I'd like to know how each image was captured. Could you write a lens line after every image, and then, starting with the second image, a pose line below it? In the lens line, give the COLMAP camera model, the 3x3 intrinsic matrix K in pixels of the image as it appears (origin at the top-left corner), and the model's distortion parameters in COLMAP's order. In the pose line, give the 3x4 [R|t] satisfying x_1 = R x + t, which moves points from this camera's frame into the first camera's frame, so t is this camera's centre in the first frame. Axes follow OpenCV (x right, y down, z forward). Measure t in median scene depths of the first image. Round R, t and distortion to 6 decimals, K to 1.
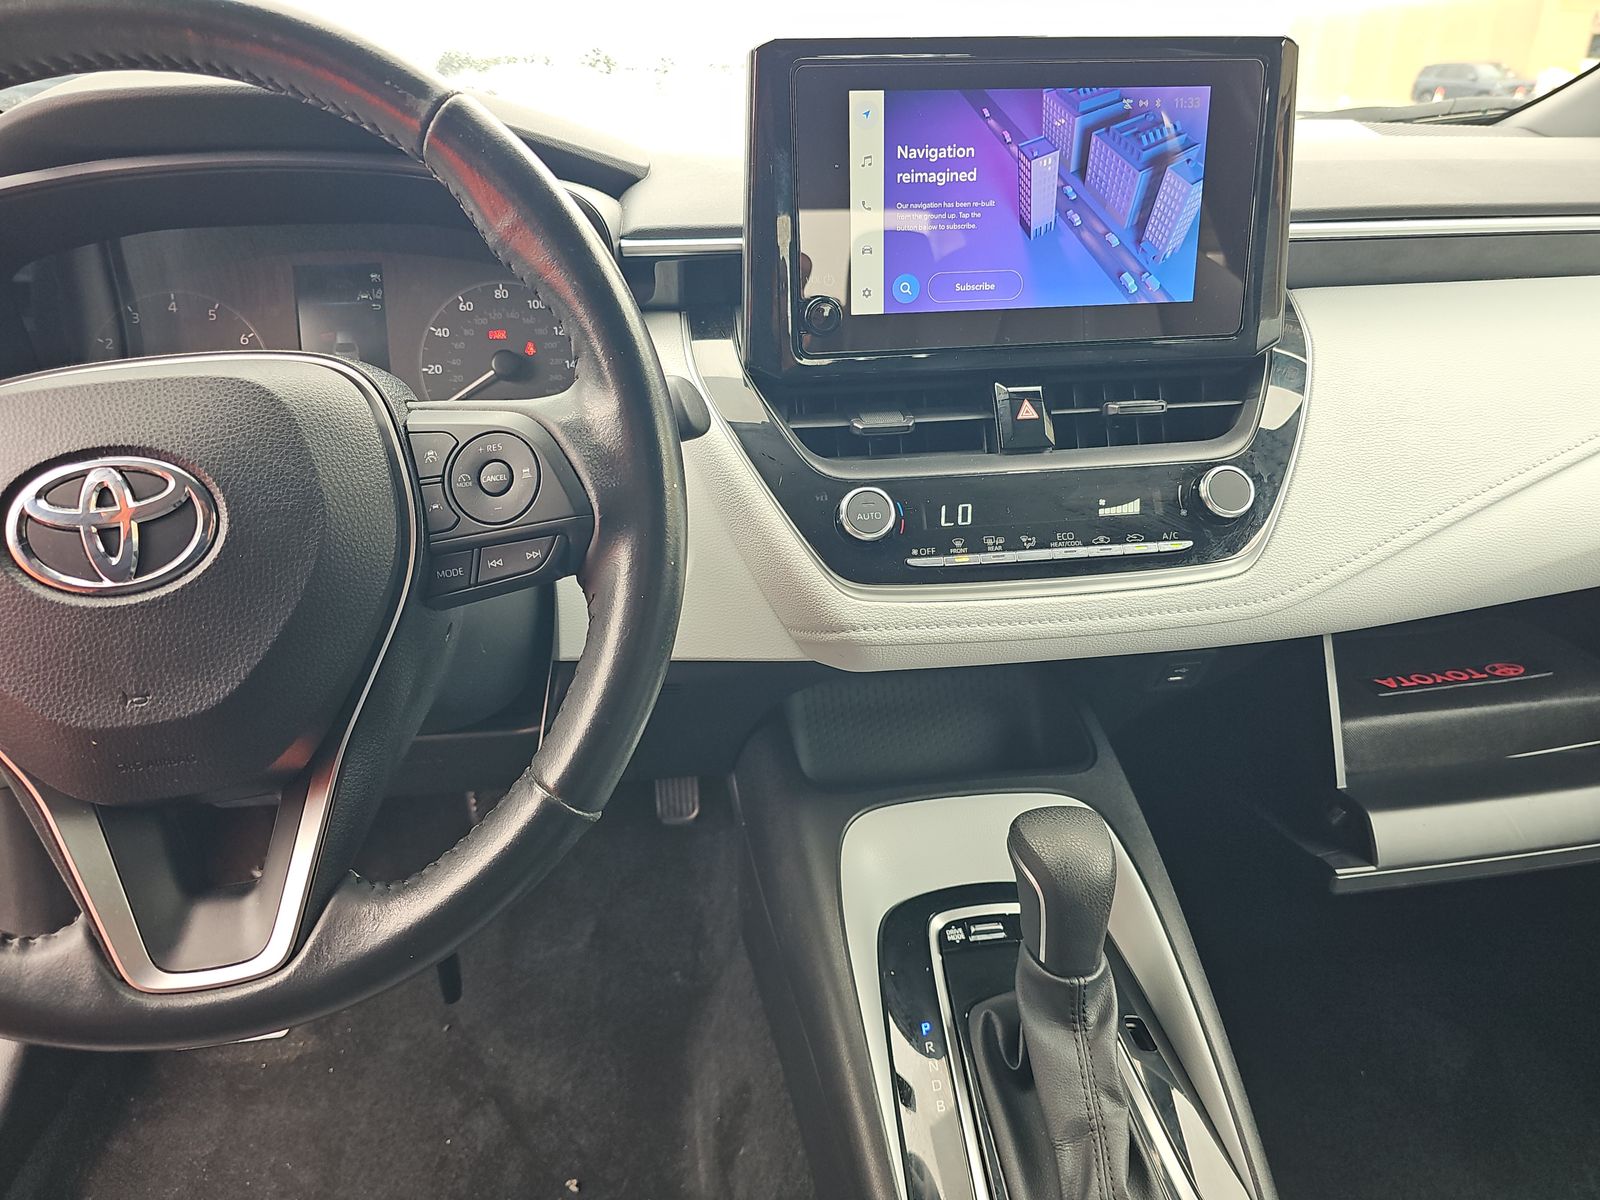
lens RADIAL K [[1136.7, 0, 795.8], [0, 1136.7, 718.8], [0, 0, 1]] dist [0.038741, -0.050960]
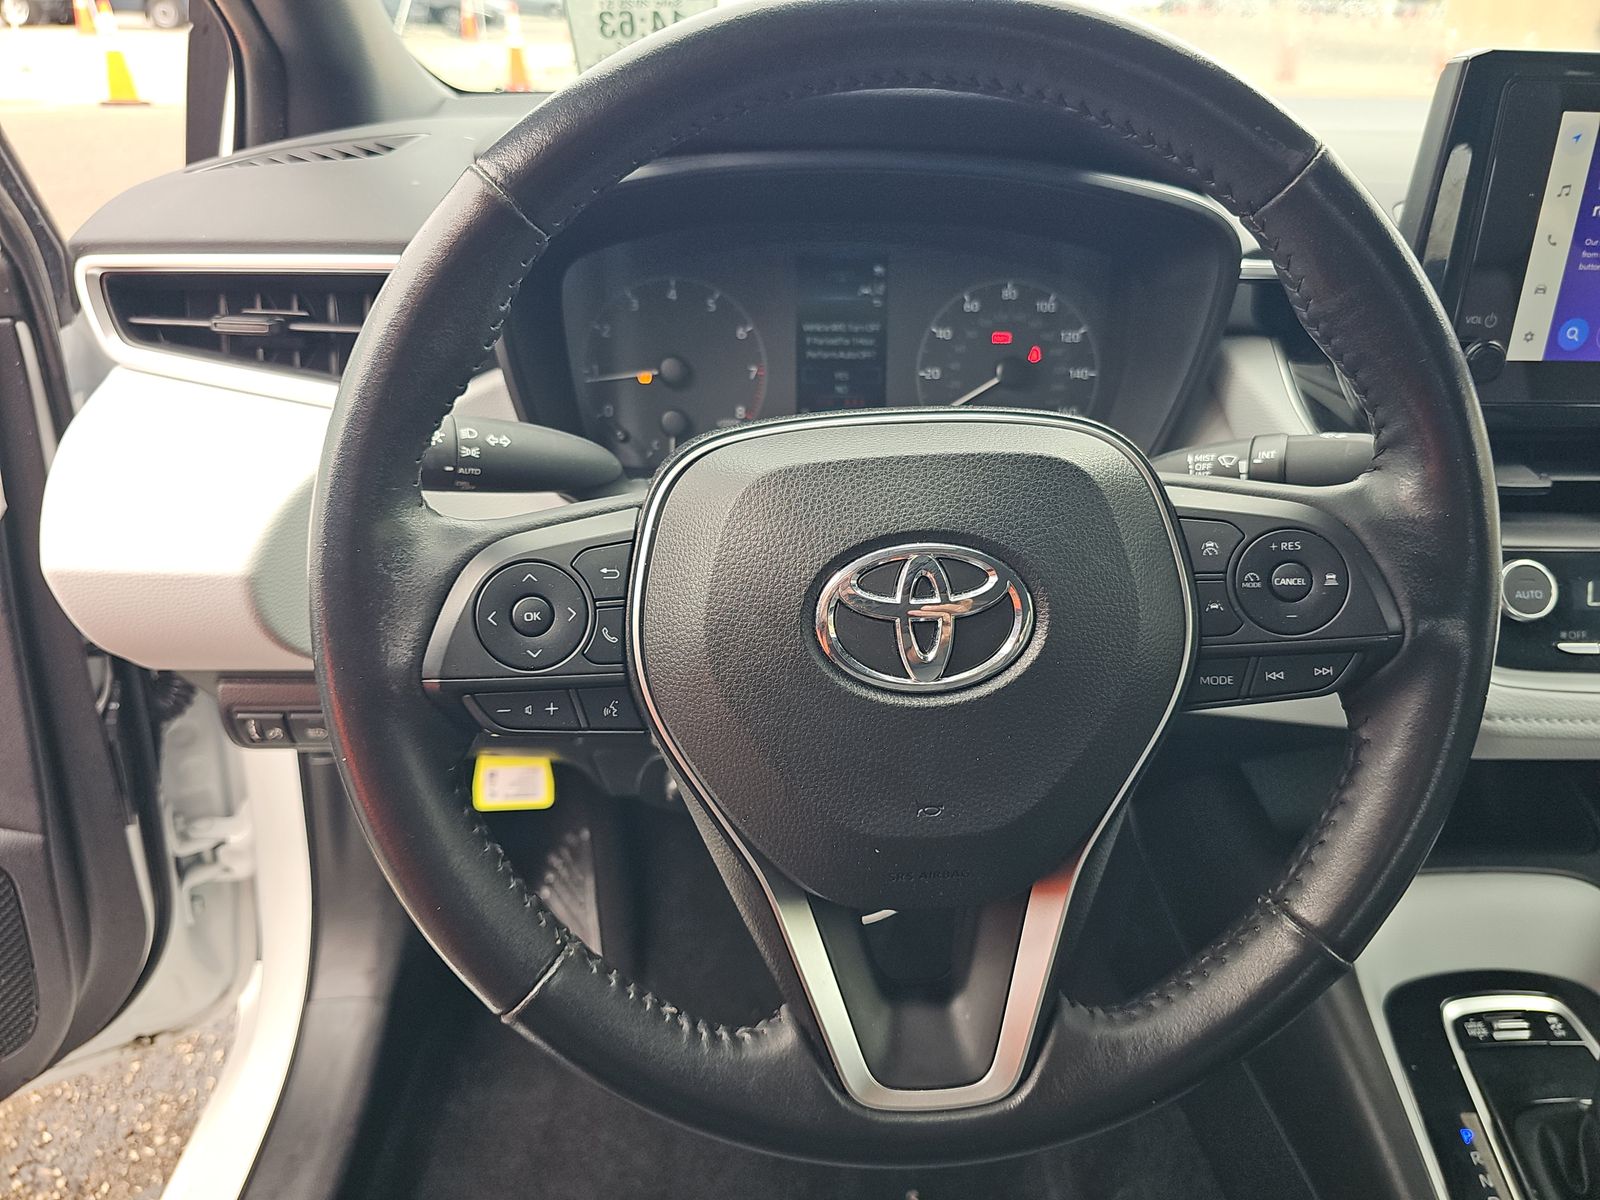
lens RADIAL K [[1136.7, 0, 795.8], [0, 1136.7, 718.8], [0, 0, 1]] dist [0.038741, -0.050960]
pose [[0.994243, 0.077291, -0.074211, -0.414861], [-0.072611, 0.995316, 0.063819, -0.092846], [0.078796, -0.058063, 0.995198, 0.053857]]
